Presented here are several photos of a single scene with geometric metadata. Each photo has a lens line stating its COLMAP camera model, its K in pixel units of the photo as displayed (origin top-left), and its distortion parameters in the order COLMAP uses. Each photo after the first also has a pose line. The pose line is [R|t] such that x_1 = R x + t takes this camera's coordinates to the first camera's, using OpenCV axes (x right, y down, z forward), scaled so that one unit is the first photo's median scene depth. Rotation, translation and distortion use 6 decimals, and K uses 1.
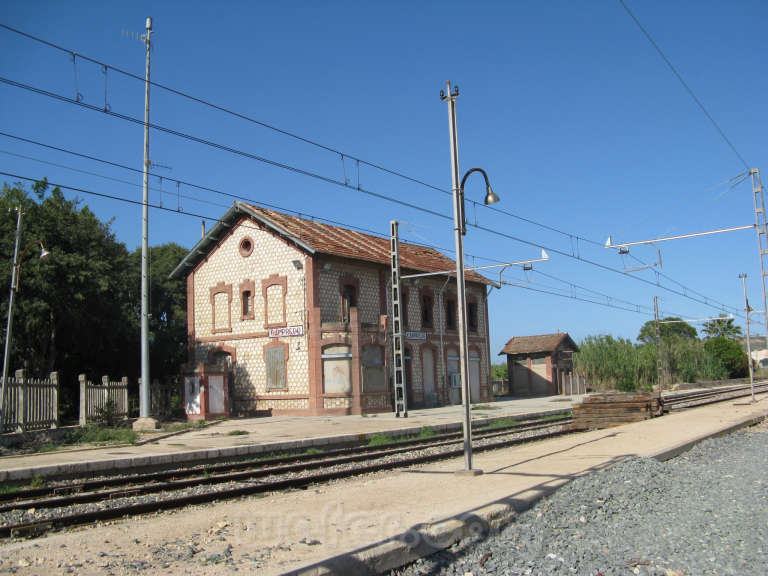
lens RADIAL K [[797.9, 0, 384.2], [0, 797.9, 285.6], [0, 0, 1]] dist [-0.194968, 0.219940]
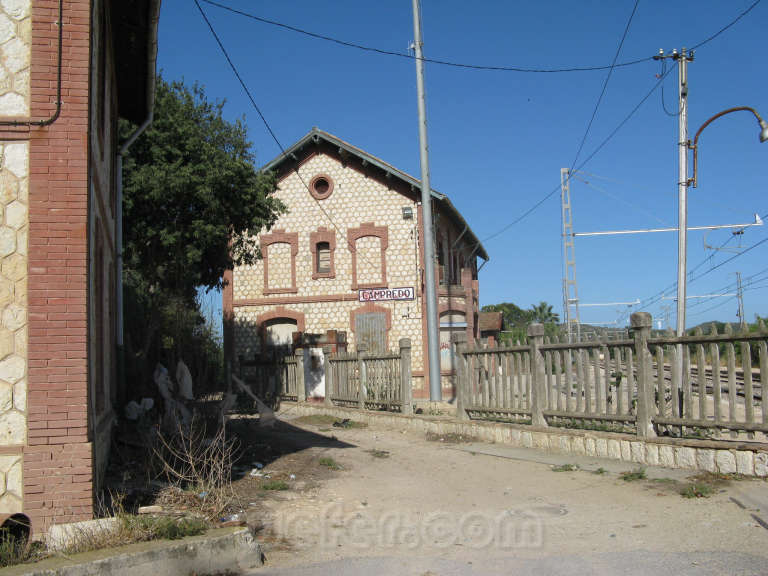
lens RADIAL K [[797.9, 0, 384.2], [0, 797.9, 285.6], [0, 0, 1]] dist [-0.194968, 0.219940]
pose [[0.930543, 0.042281, 0.363734, -0.411270], [-0.049216, 0.998740, 0.009815, 0.040073], [-0.362861, -0.027035, 0.931451, 0.237178]]
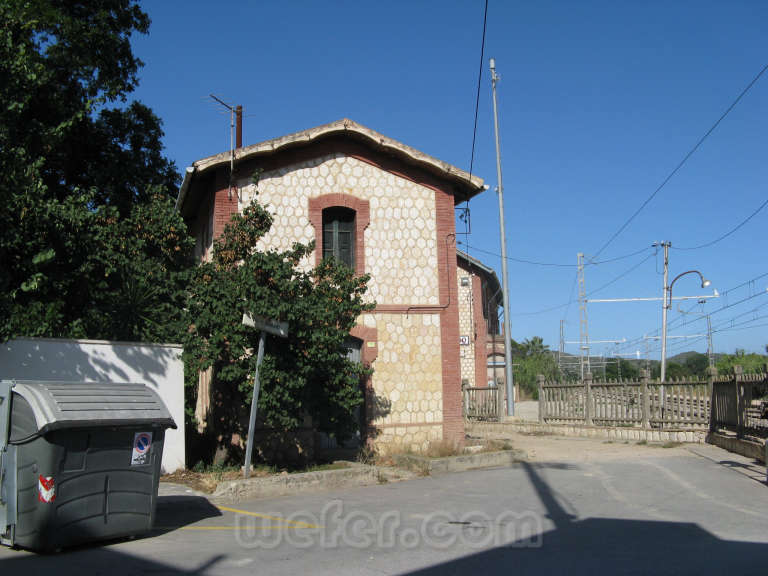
lens RADIAL K [[797.9, 0, 384.2], [0, 797.9, 285.6], [0, 0, 1]] dist [-0.194968, 0.219940]
pose [[0.920219, 0.070230, 0.385052, -0.623289], [-0.066190, 0.997524, -0.023757, 0.013175], [-0.385767, -0.003625, 0.922589, 0.009237]]
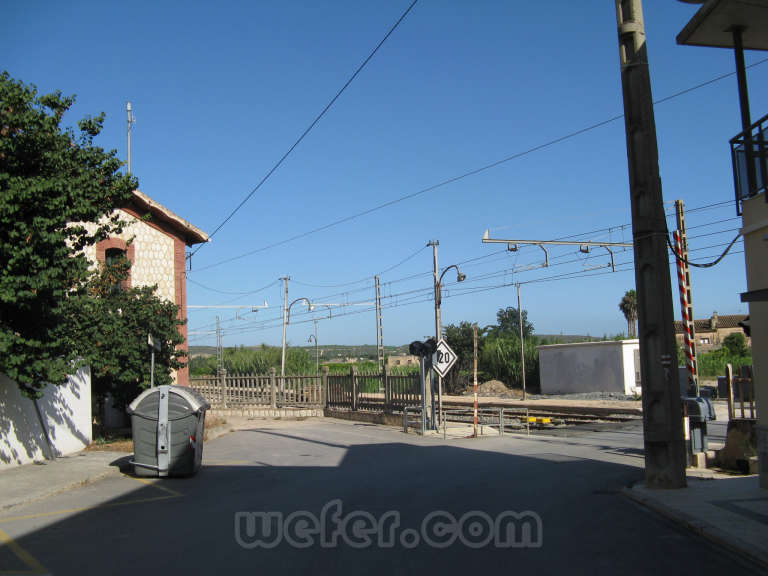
lens RADIAL K [[797.9, 0, 384.2], [0, 797.9, 285.6], [0, 0, 1]] dist [-0.194968, 0.219940]
pose [[0.479459, 0.103473, 0.871443, -0.882048], [-0.094908, 0.993314, -0.065726, 0.007622], [-0.872417, -0.051194, 0.486074, -0.029923]]
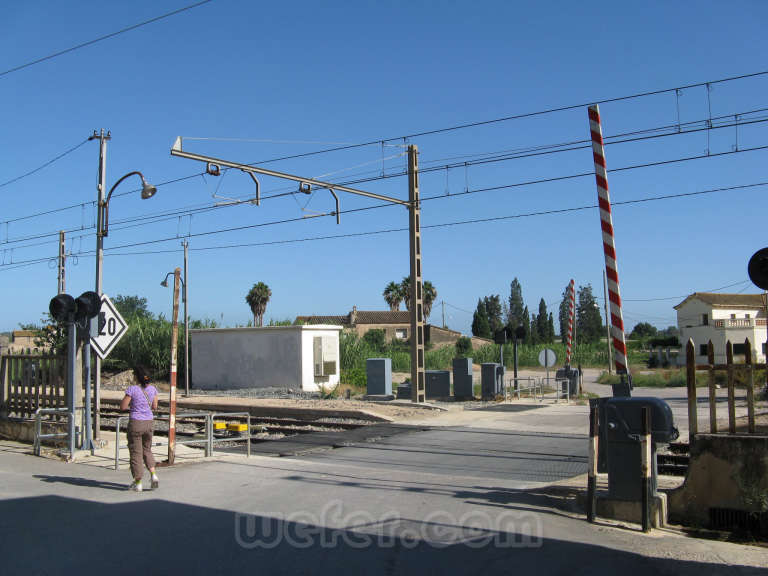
lens RADIAL K [[797.9, 0, 384.2], [0, 797.9, 285.6], [0, 0, 1]] dist [-0.194968, 0.219940]
pose [[0.016099, 0.112852, 0.993481, -0.678559], [-0.115193, 0.987203, -0.110272, 0.024545], [-0.993213, -0.112667, 0.028893, 0.089218]]
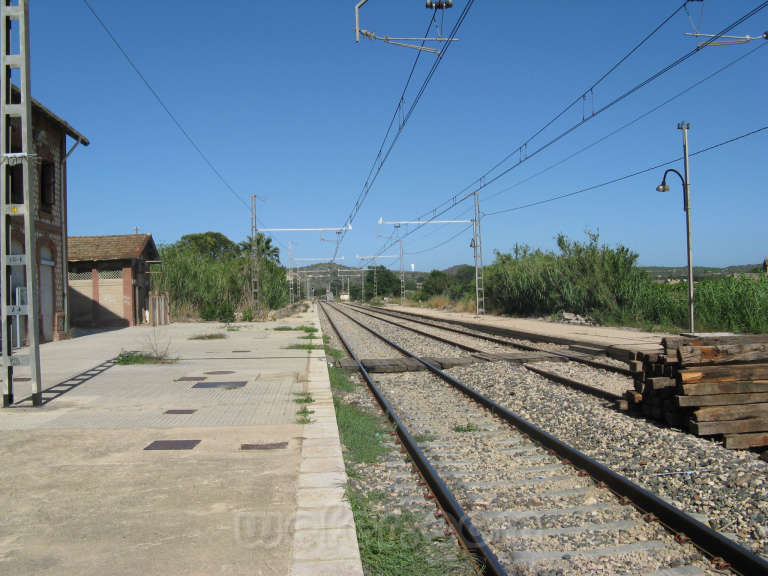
lens RADIAL K [[797.9, 0, 384.2], [0, 797.9, 285.6], [0, 0, 1]] dist [-0.194968, 0.219940]
pose [[0.779516, 0.022104, 0.625992, -0.053113], [-0.081221, 0.994507, 0.066024, 0.068767], [-0.621094, -0.102310, 0.777030, 0.553543]]
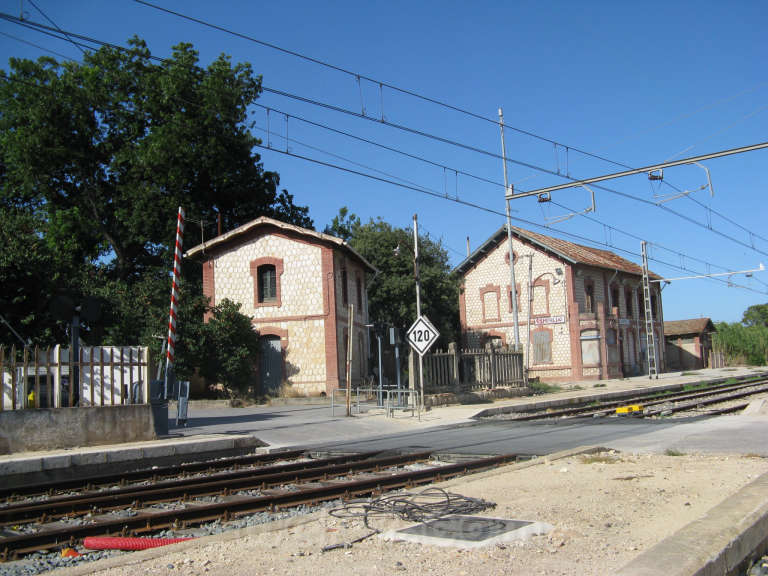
lens RADIAL K [[797.9, 0, 384.2], [0, 797.9, 285.6], [0, 0, 1]] dist [-0.194968, 0.219940]
pose [[0.998091, -0.013200, -0.060335, -0.316609], [0.014316, 0.999734, 0.018090, -0.029821], [0.060080, -0.018919, 0.998014, -0.364790]]
